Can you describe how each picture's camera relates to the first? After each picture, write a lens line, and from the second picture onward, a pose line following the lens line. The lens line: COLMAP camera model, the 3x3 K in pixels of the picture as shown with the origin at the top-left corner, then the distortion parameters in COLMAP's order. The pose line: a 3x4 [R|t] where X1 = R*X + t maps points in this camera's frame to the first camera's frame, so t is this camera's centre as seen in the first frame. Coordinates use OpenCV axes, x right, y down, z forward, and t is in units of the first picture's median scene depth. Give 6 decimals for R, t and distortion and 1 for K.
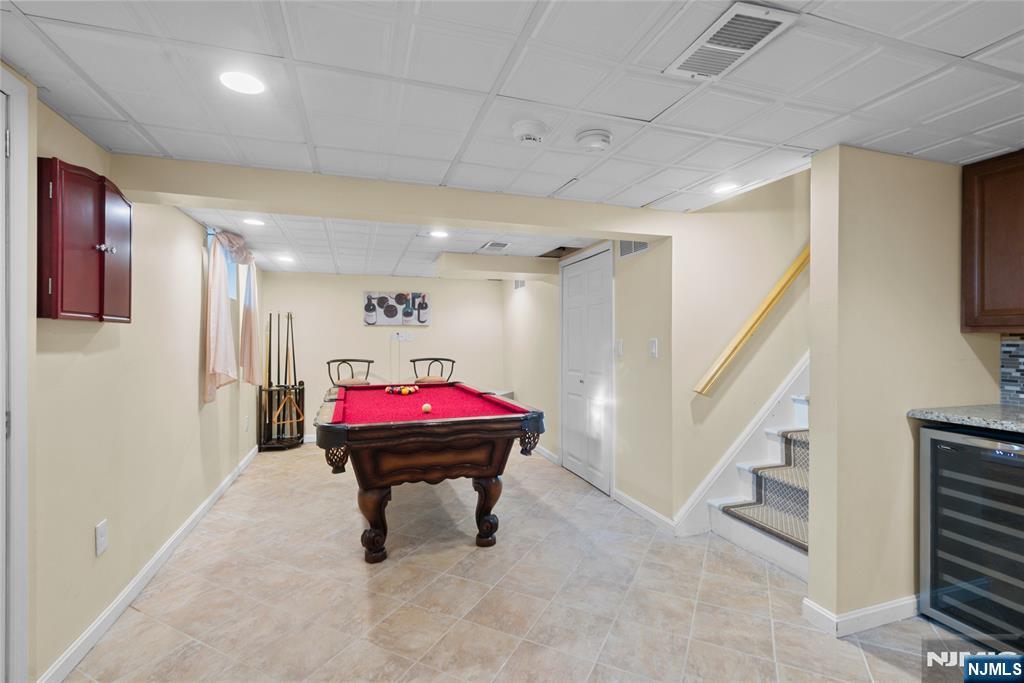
lens RADIAL K [[476.4, 0, 516.4], [0, 476.4, 338.7], [0, 0, 1]] dist [-0.003932, 0.000402]
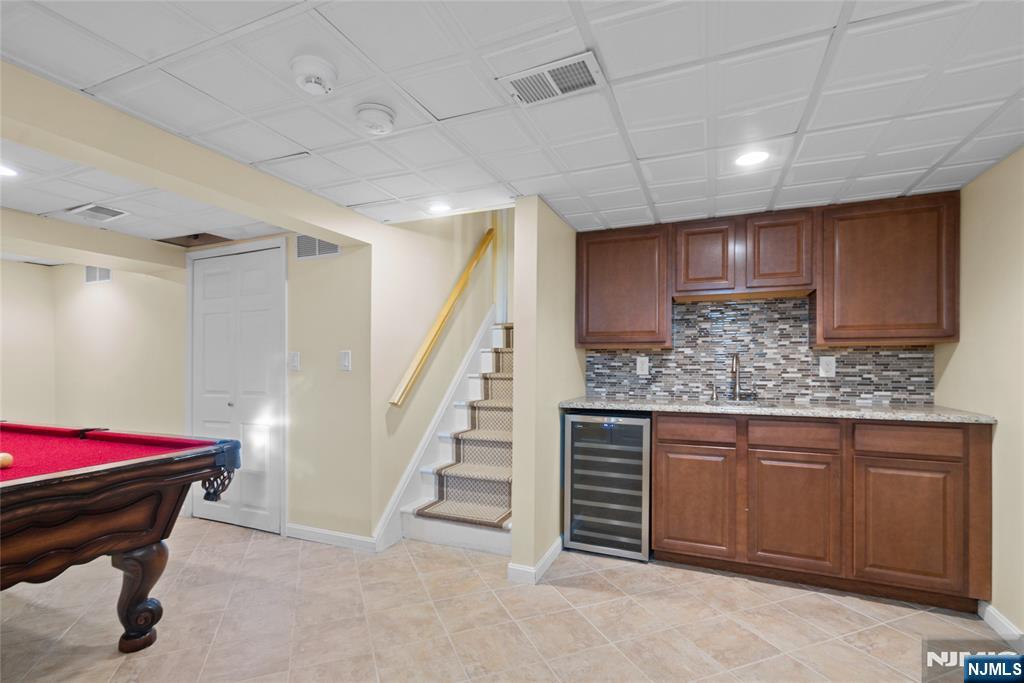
lens RADIAL K [[476.4, 0, 515.5], [0, 476.4, 364.3], [0, 0, 1]] dist [-0.003932, 0.000402]
pose [[0.652779, -0.002332, 0.757545, -0.228505], [0.000704, 0.999997, 0.002472, 0.028082], [-0.757548, -0.001081, 0.652778, 0.151796]]
